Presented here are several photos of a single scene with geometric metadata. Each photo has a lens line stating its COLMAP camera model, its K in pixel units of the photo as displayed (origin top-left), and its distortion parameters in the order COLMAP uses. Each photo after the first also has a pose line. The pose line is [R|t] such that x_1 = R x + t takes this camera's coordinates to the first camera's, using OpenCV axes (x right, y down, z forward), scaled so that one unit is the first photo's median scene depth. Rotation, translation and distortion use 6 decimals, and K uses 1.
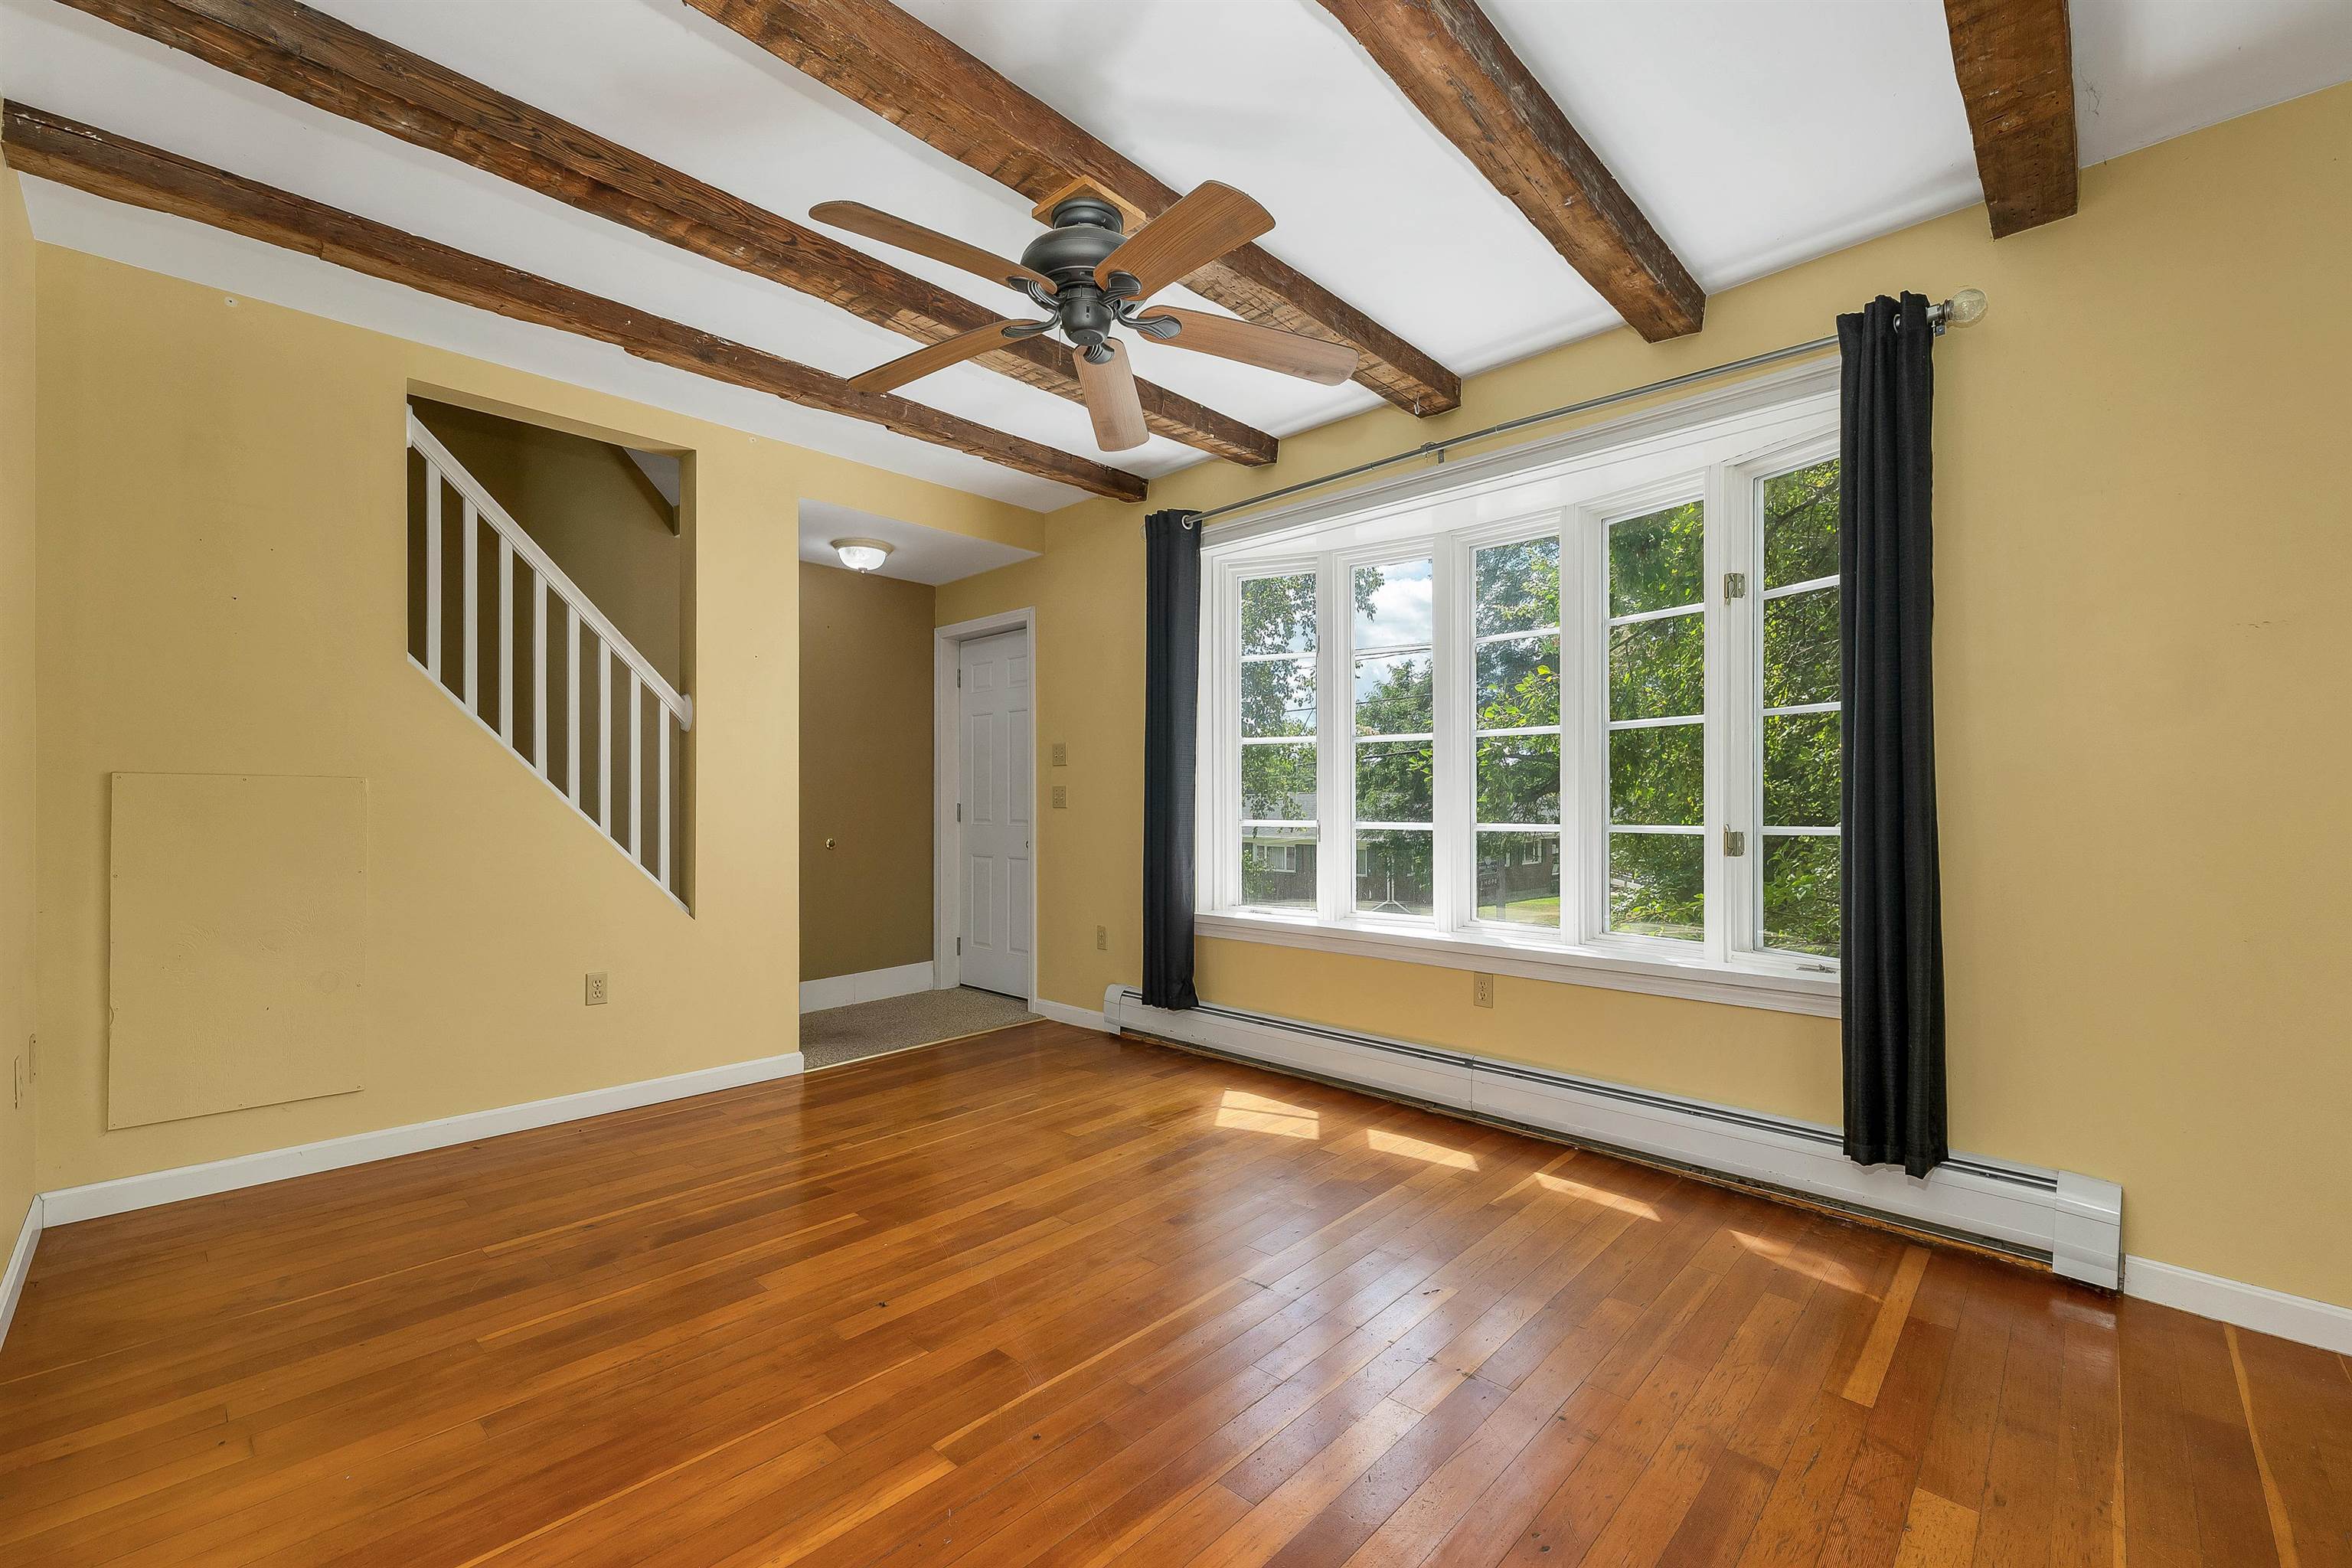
lens RADIAL K [[961.7, 0, 1182.7], [0, 961.7, 796.3], [0, 0, 1]] dist [-0.001443, -0.000601]
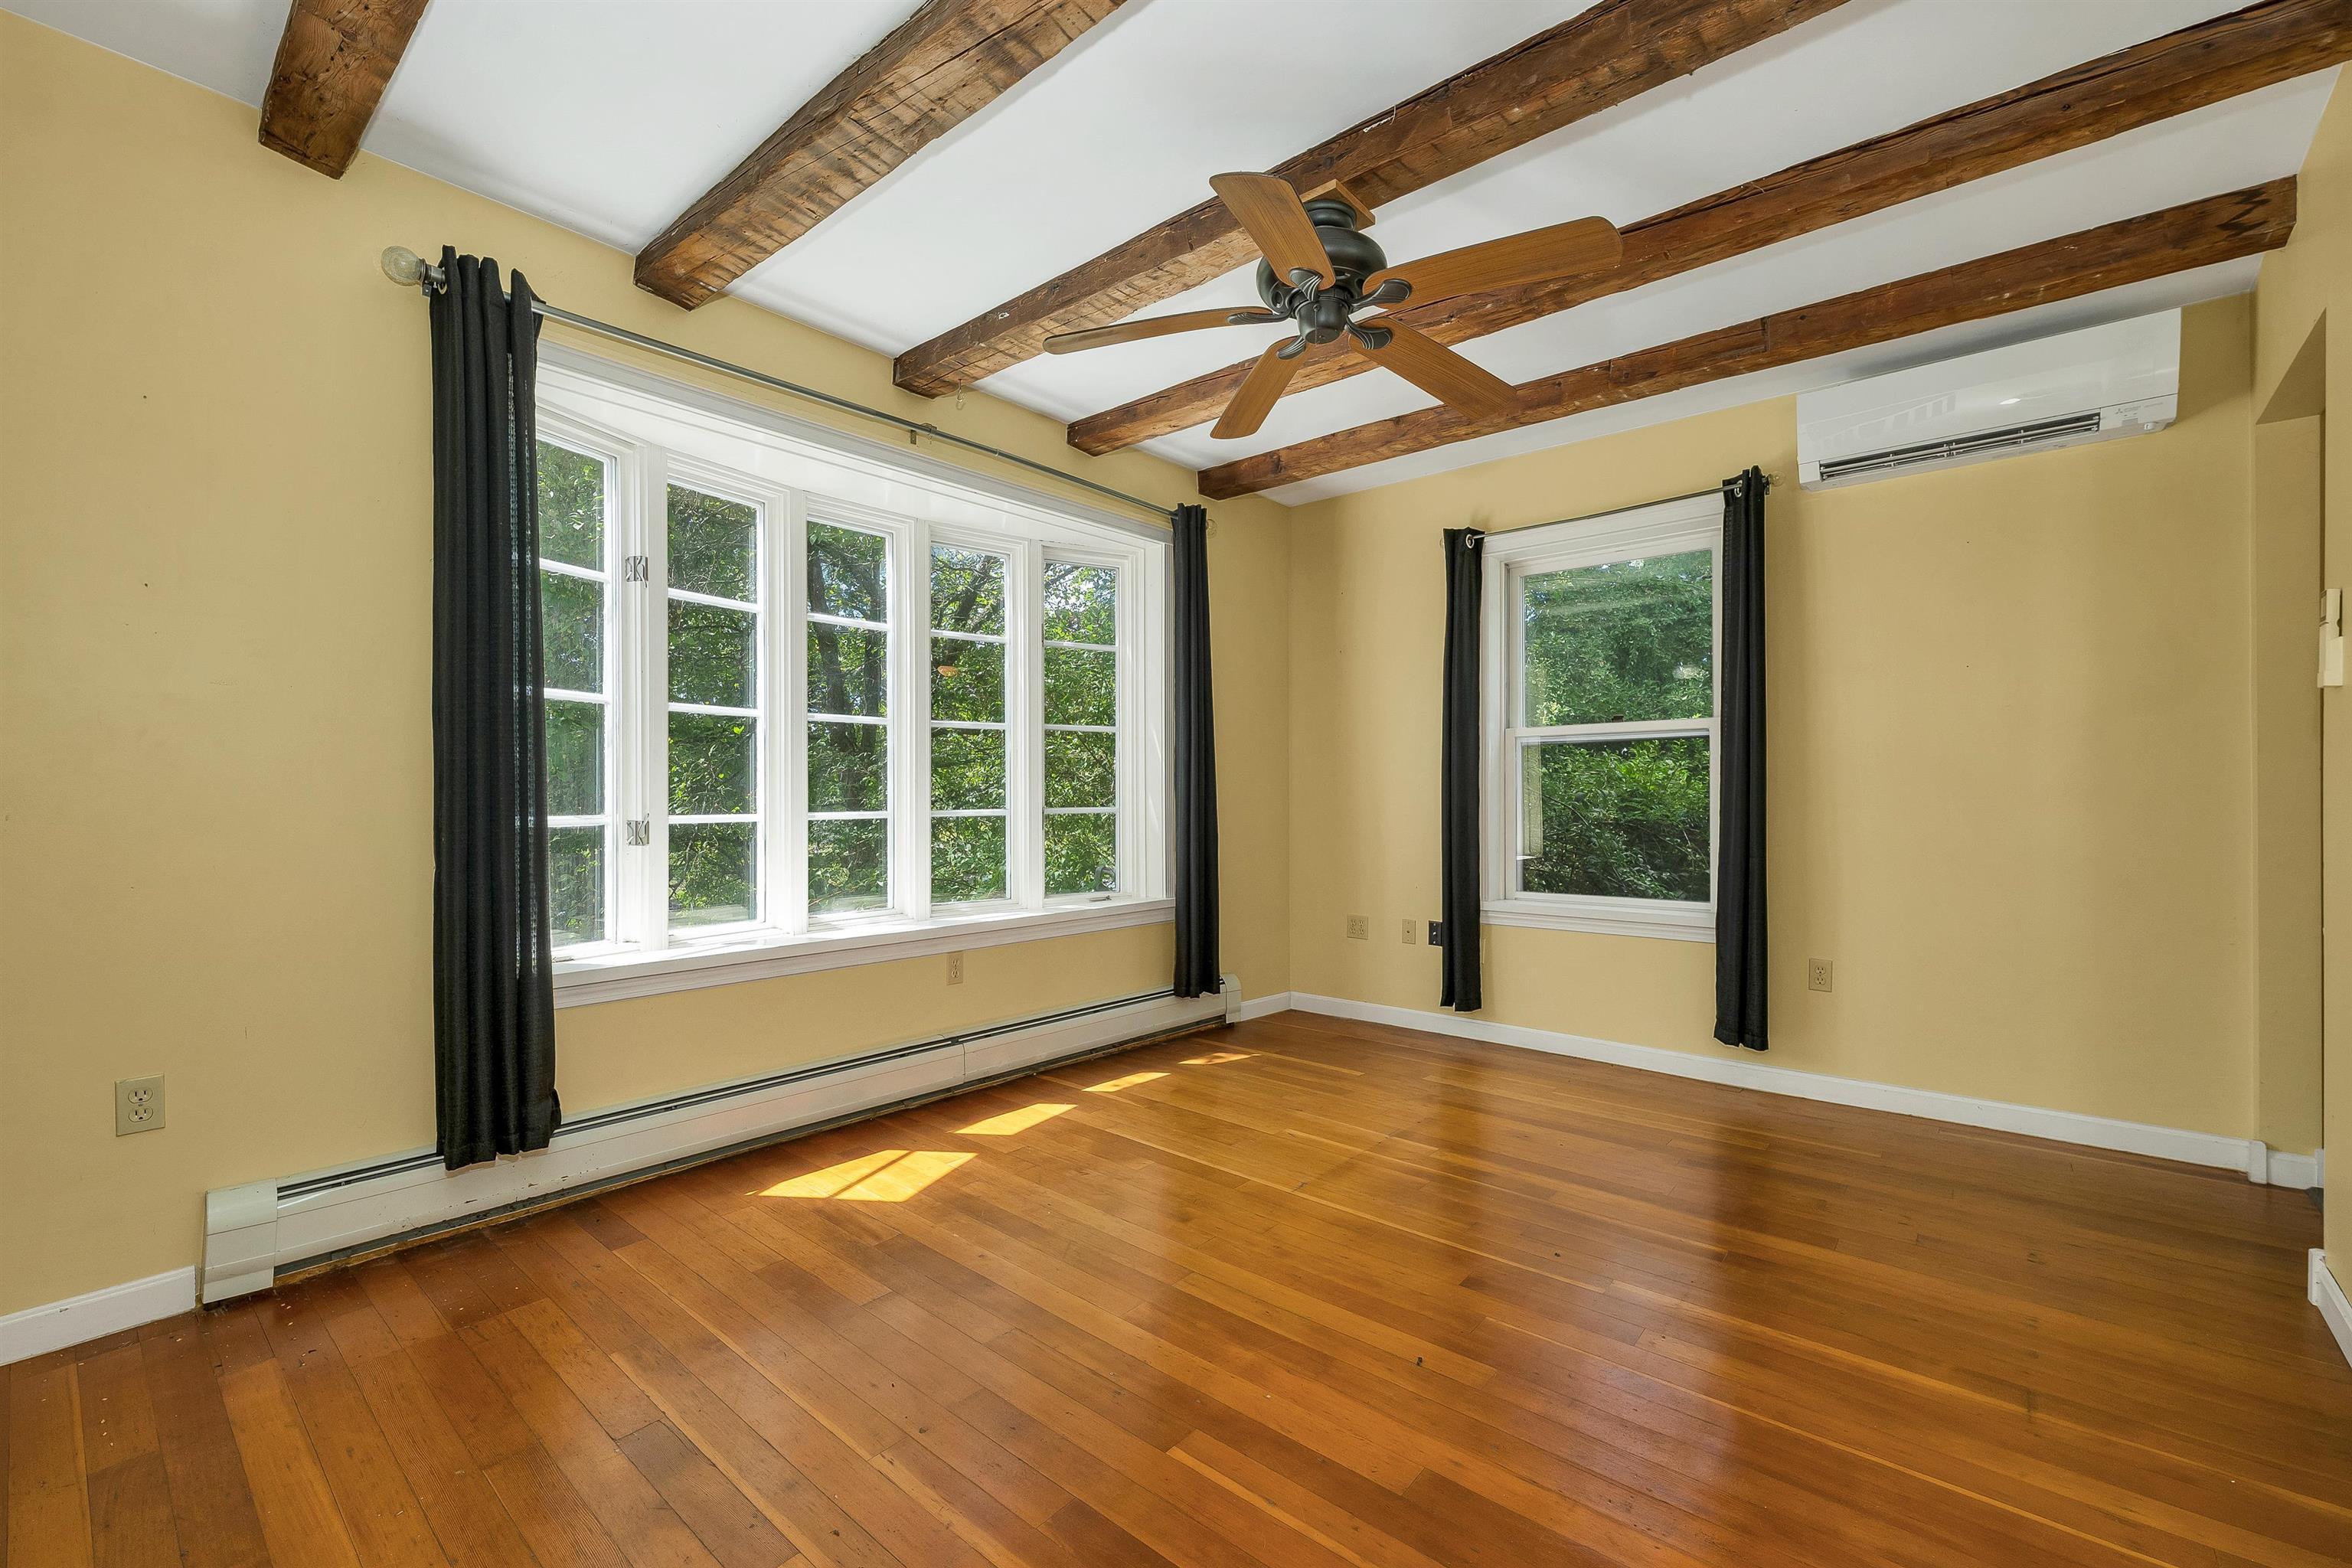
lens RADIAL K [[961.7, 0, 1182.7], [0, 961.7, 796.3], [0, 0, 1]] dist [-0.001443, -0.000601]
pose [[-0.050631, -0.006564, 0.998696, -0.853430], [-0.015773, 0.999859, 0.005772, 0.001381], [-0.998593, -0.015460, -0.050727, 0.909029]]
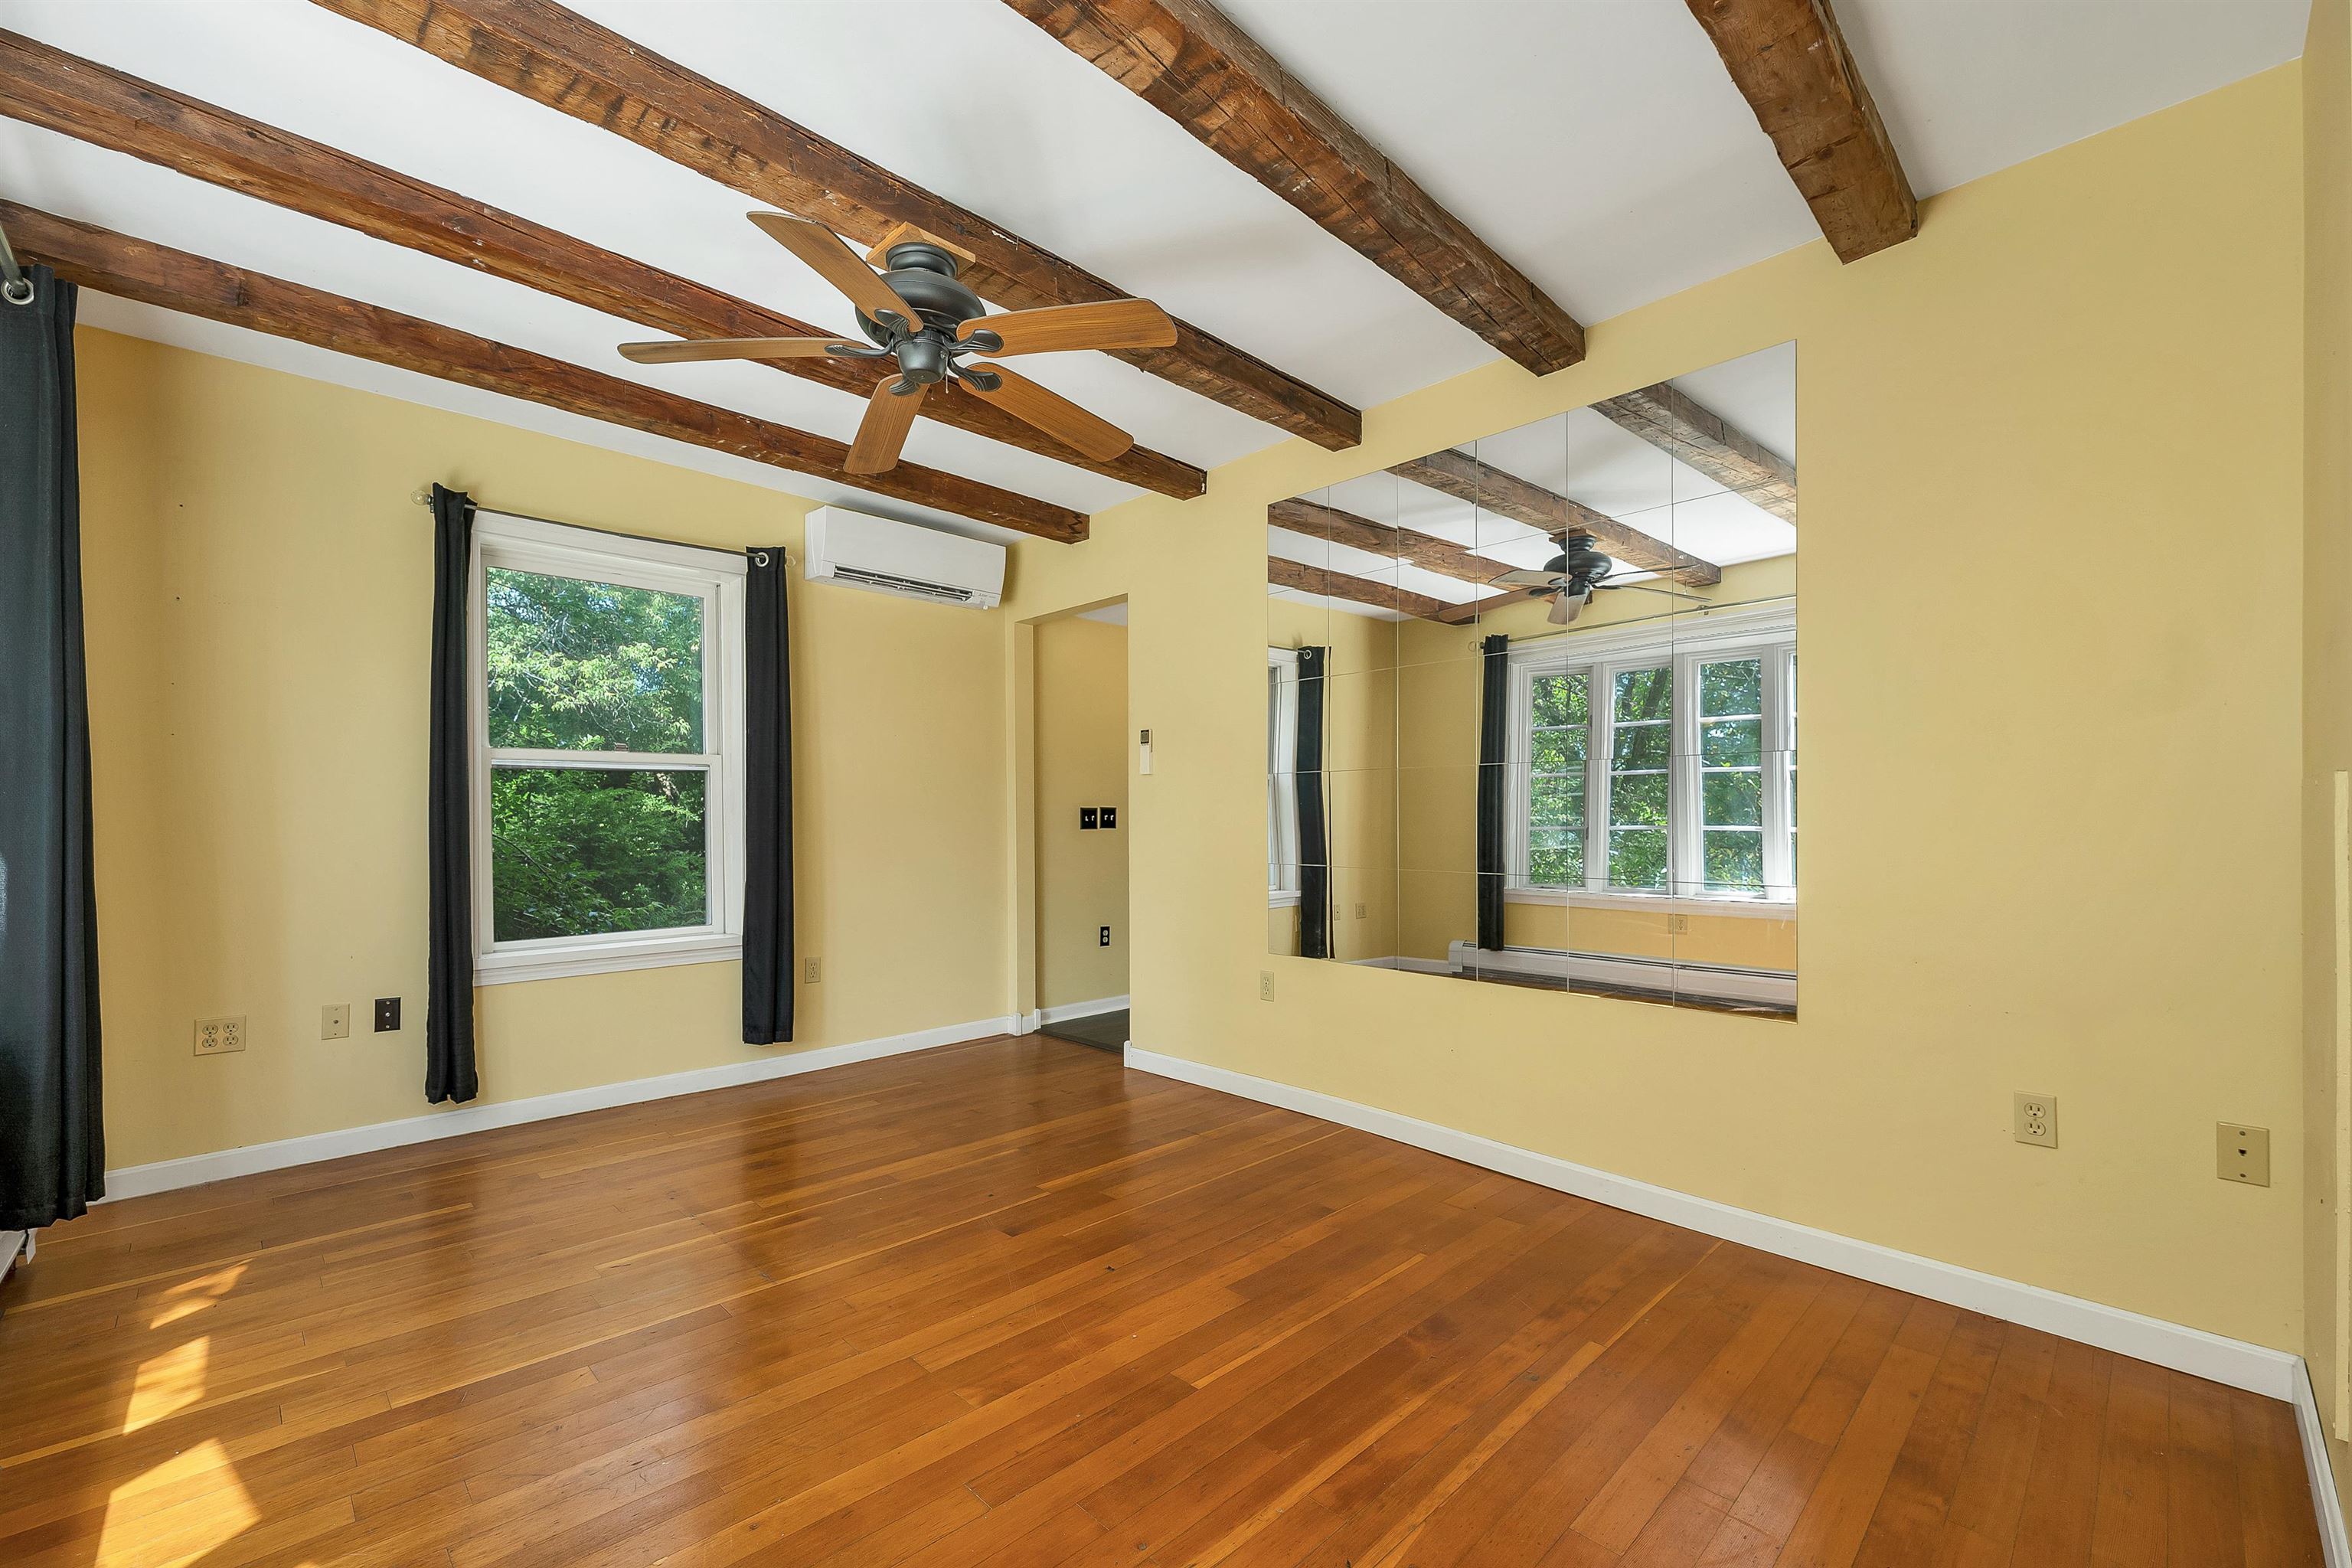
lens RADIAL K [[961.7, 0, 1182.7], [0, 961.7, 796.3], [0, 0, 1]] dist [-0.001443, -0.000601]
pose [[-0.999090, 0.003017, 0.042543, -0.320440], [0.001238, 0.999126, -0.041777, 0.014569], [-0.042631, -0.041687, -0.998221, 1.539642]]
